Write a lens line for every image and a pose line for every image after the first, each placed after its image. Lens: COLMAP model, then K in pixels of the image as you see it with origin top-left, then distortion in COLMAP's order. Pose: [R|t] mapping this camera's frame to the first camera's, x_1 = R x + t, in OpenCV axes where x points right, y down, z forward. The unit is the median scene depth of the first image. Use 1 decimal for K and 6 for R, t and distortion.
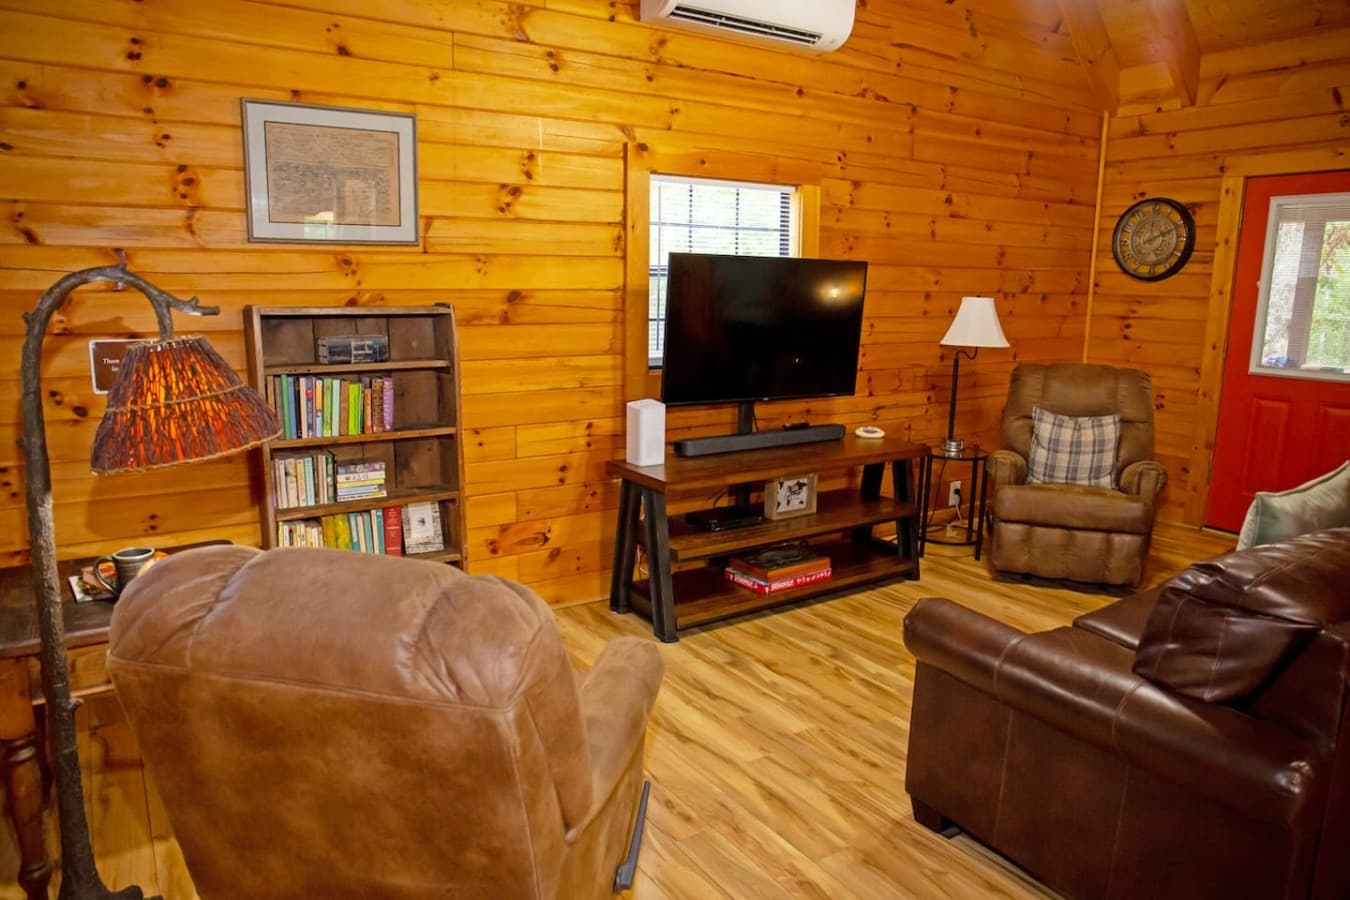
lens RADIAL K [[906.9, 0, 675.0], [0, 906.9, 450.0], [0, 0, 1]] dist [-0.103470, 0.078247]
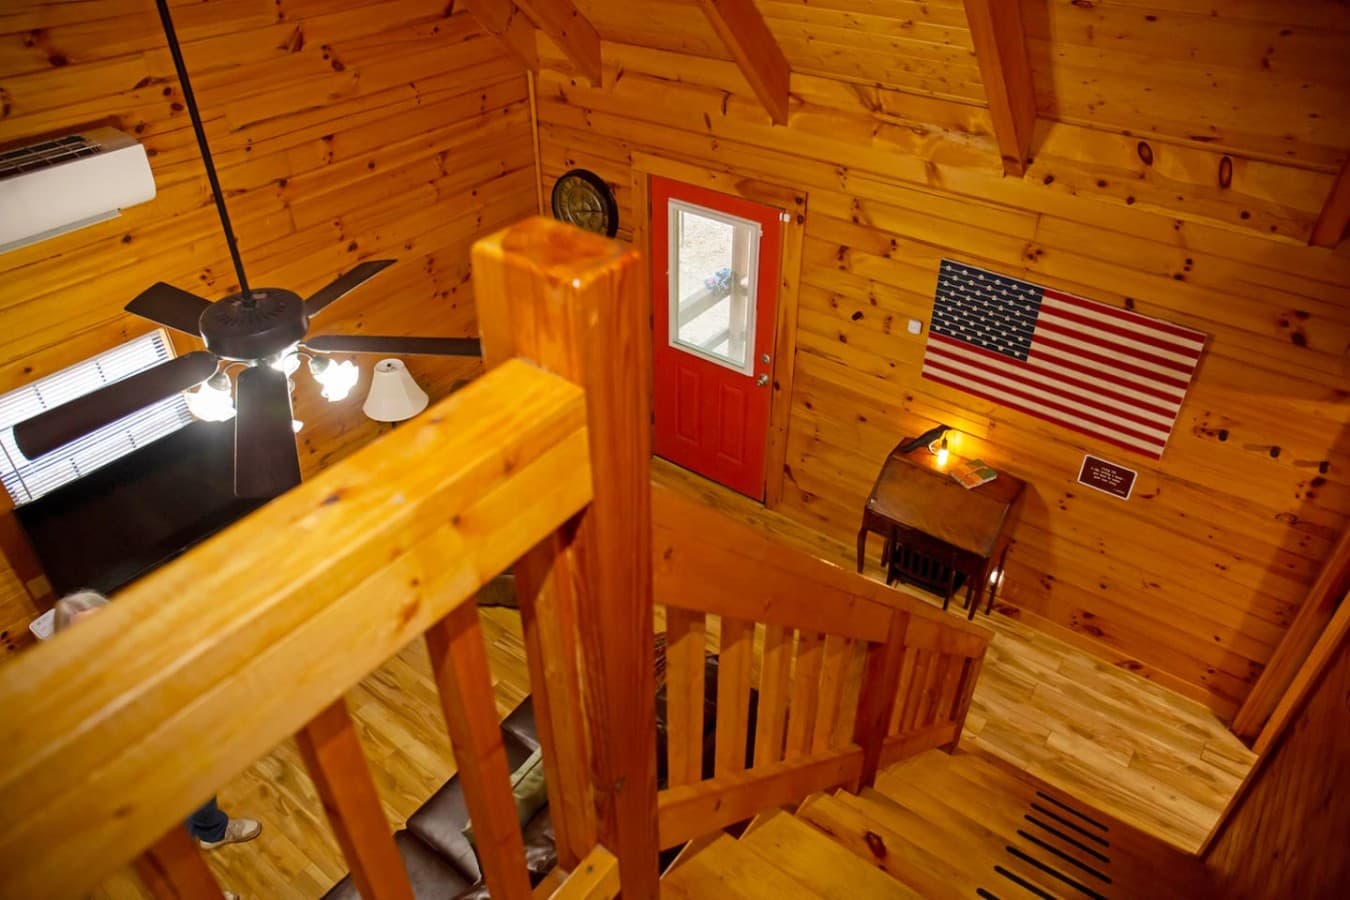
lens RADIAL K [[906.9, 0, 675.0], [0, 906.9, 450.0], [0, 0, 1]] dist [-0.103470, 0.078247]
pose [[0.938179, -0.214095, 0.272001, 0.307478], [0.073553, 0.891140, 0.447728, -0.466785], [-0.338247, -0.400042, 0.851795, -0.036165]]
